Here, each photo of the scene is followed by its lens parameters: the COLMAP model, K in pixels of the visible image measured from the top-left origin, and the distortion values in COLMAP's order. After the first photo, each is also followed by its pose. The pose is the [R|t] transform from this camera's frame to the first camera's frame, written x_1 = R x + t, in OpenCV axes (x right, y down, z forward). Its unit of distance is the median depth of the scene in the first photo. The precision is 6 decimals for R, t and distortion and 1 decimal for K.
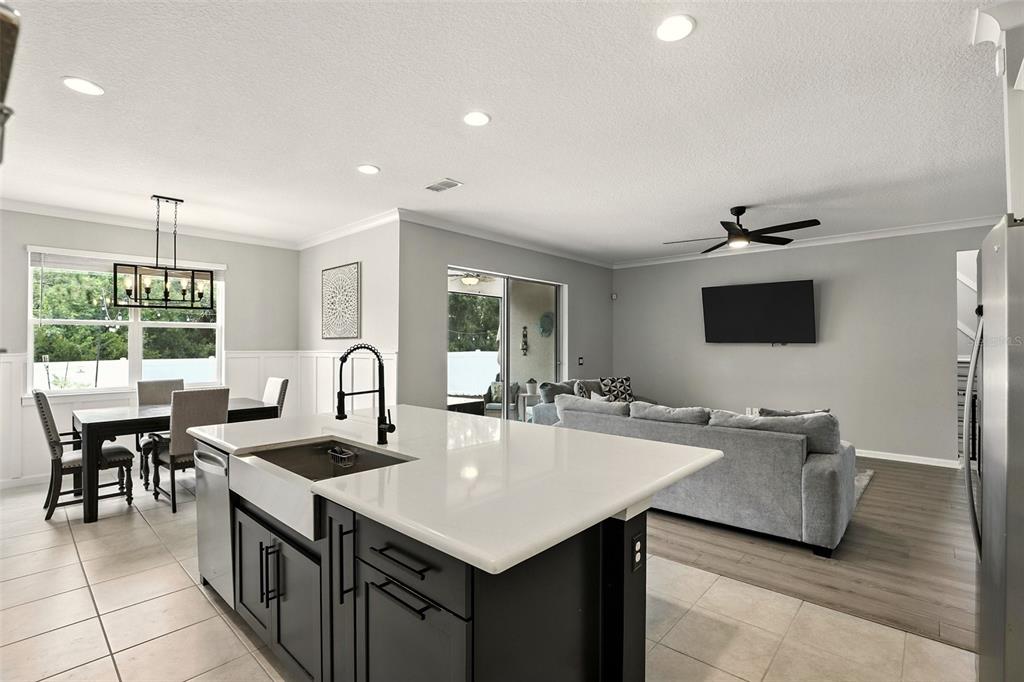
lens RADIAL K [[470.1, 0, 512.0], [0, 470.1, 341.0], [0, 0, 1]] dist [-0.025214, -0.000262]
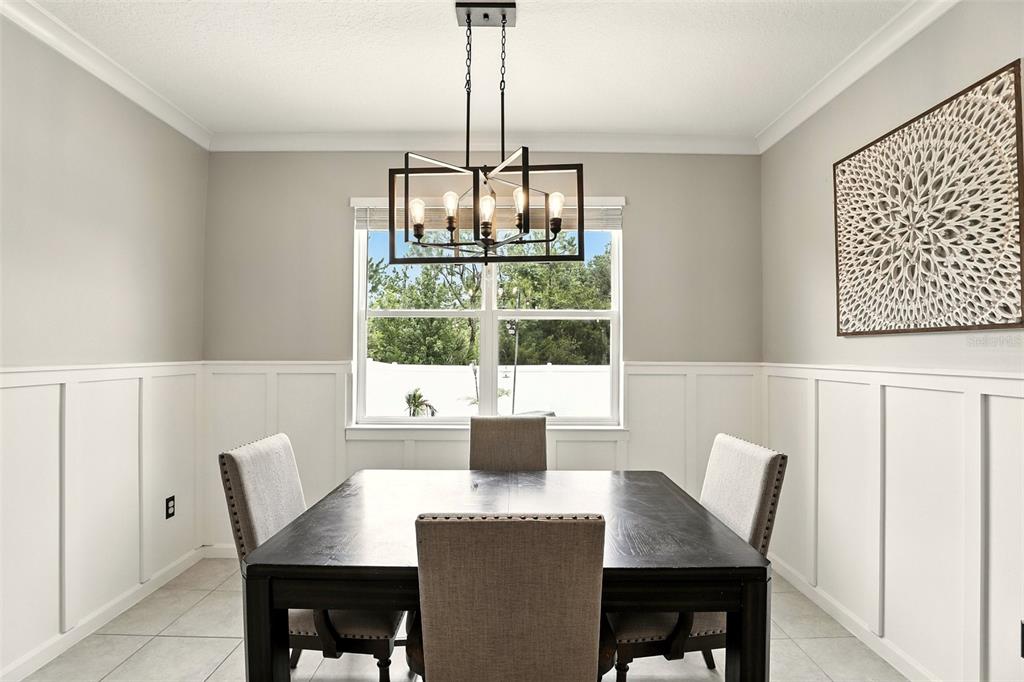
lens RADIAL K [[473.5, 0, 512.0], [0, 473.5, 341.0], [0, 0, 1]] dist [-0.025863, 0.001041]
pose [[0.680673, -0.010096, -0.732518, -0.390700], [-0.000091, 0.999904, -0.013866, 0.007320], [0.732587, 0.009505, 0.680607, 0.681929]]
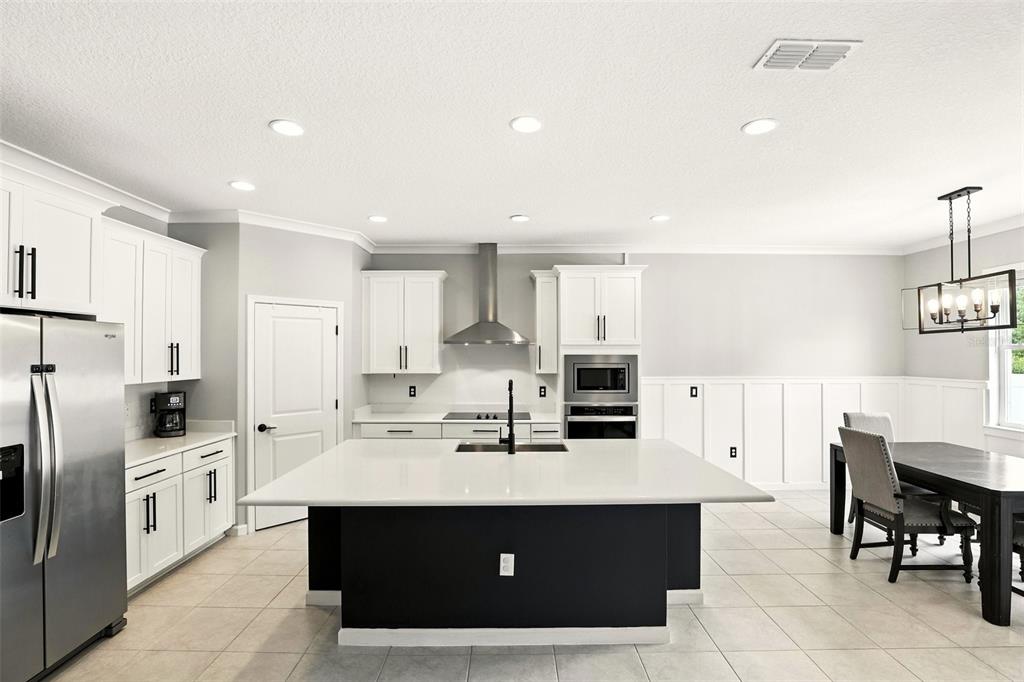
lens RADIAL K [[475.2, 0, 513.8], [0, 475.2, 346.0], [0, 0, 1]] dist [-0.029663, 0.001423]
pose [[-0.735111, -0.007928, -0.677900, 0.325332], [0.006524, 0.999803, -0.018768, -0.033791], [0.677915, -0.018220, -0.734914, 0.999427]]
